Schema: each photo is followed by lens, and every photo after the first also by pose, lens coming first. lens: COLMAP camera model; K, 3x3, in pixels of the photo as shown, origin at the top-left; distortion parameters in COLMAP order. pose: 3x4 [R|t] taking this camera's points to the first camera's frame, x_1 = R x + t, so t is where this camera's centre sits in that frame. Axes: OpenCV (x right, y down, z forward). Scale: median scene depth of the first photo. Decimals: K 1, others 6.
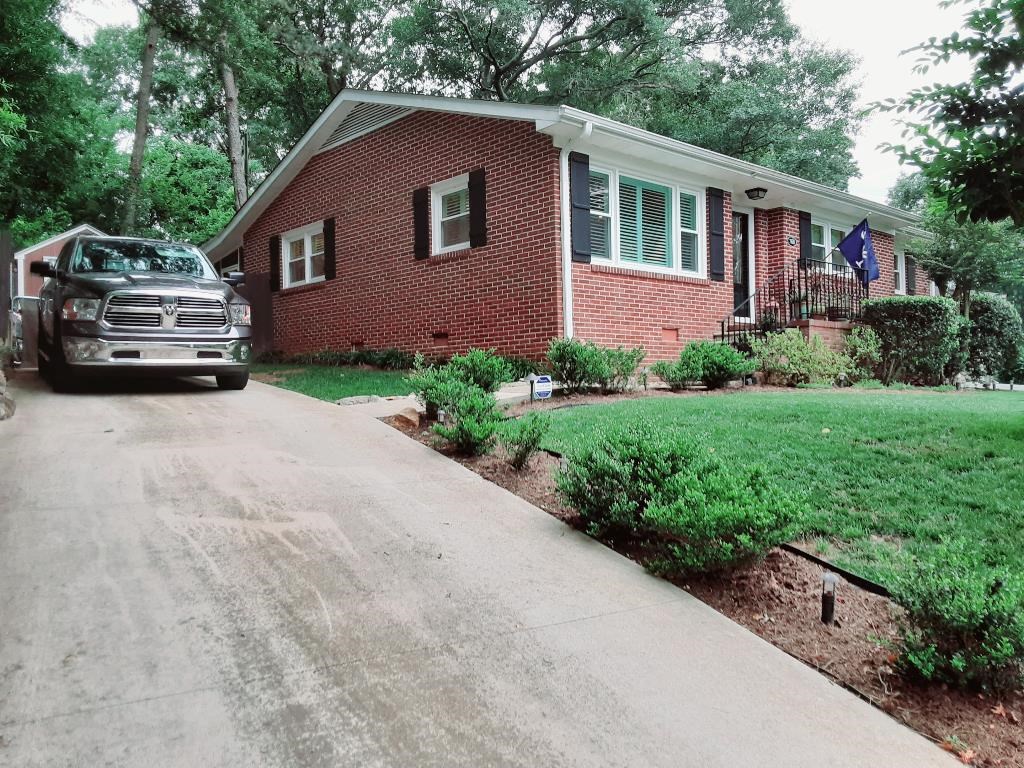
lens RADIAL K [[823.1, 0, 512.0], [0, 823.1, 384.0], [0, 0, 1]] dist [0.130394, -0.207377]
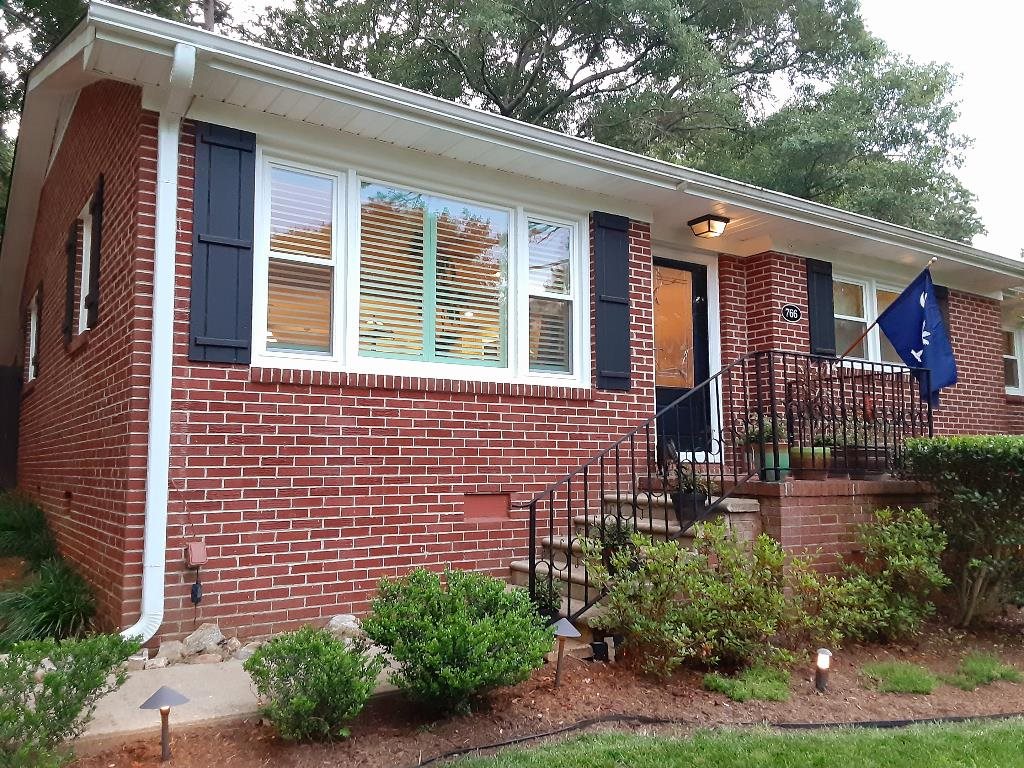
lens RADIAL K [[823.1, 0, 512.0], [0, 823.1, 384.0], [0, 0, 1]] dist [0.130394, -0.207377]
pose [[0.990782, 0.002240, -0.135446, 0.255948], [-0.013341, 0.996616, -0.081111, -0.086684], [0.134806, 0.082170, 0.987459, 0.490944]]
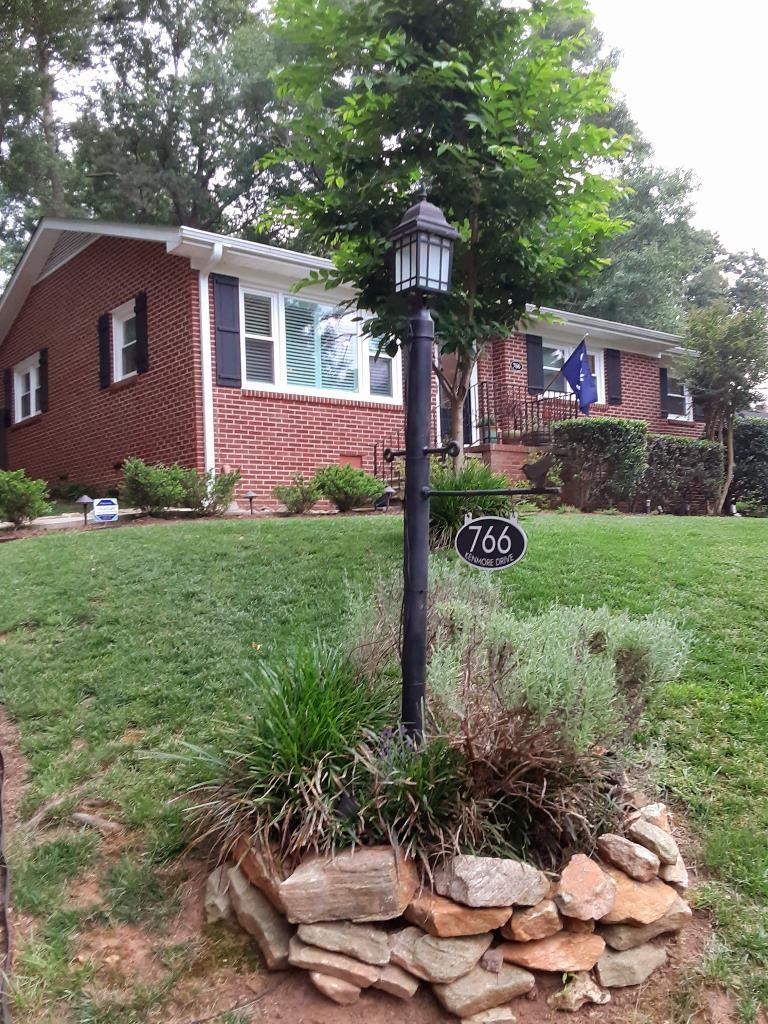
lens RADIAL K [[877.0, 0, 427.8], [0, 877.0, 516.7], [0, 0, 1]] dist [0.106432, -0.003536]
pose [[0.999236, -0.015900, -0.035702, 0.299640], [0.015293, 0.999735, -0.017200, 0.022895], [0.035966, 0.016641, 0.999214, -0.024367]]
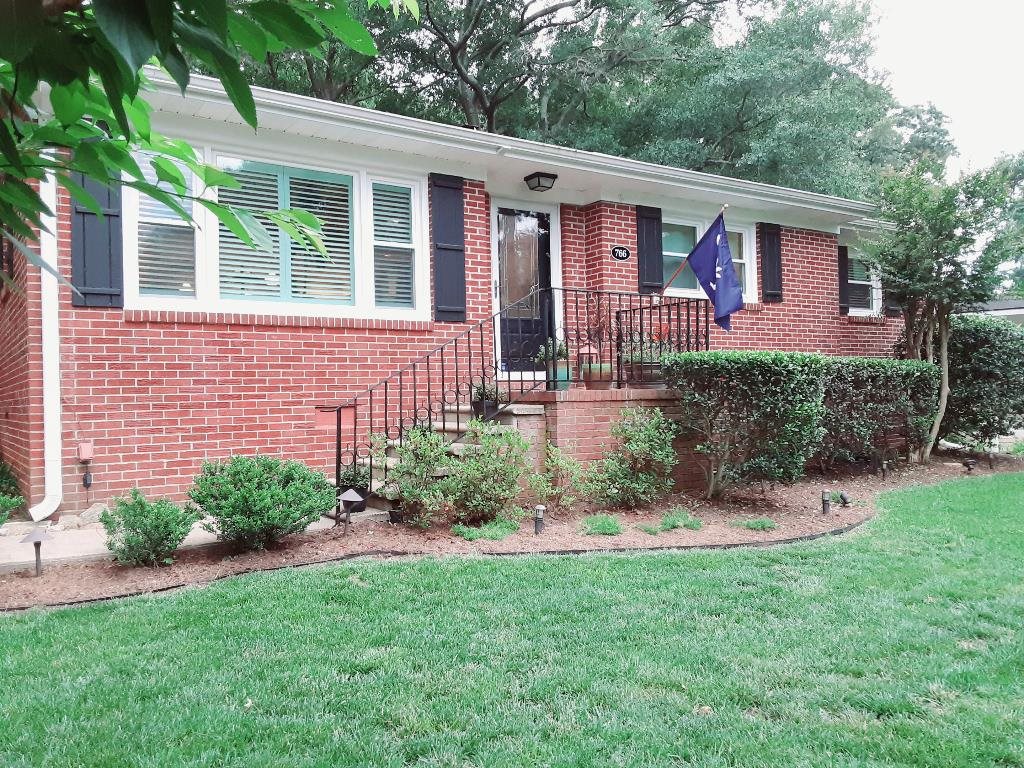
lens RADIAL K [[823.1, 0, 512.0], [0, 823.1, 384.0], [0, 0, 1]] dist [0.130394, -0.207377]
pose [[0.990785, -0.009261, -0.135126, 0.380019], [0.009290, 0.999957, -0.000413, -0.077482], [0.135124, -0.000846, 0.990828, 0.391147]]
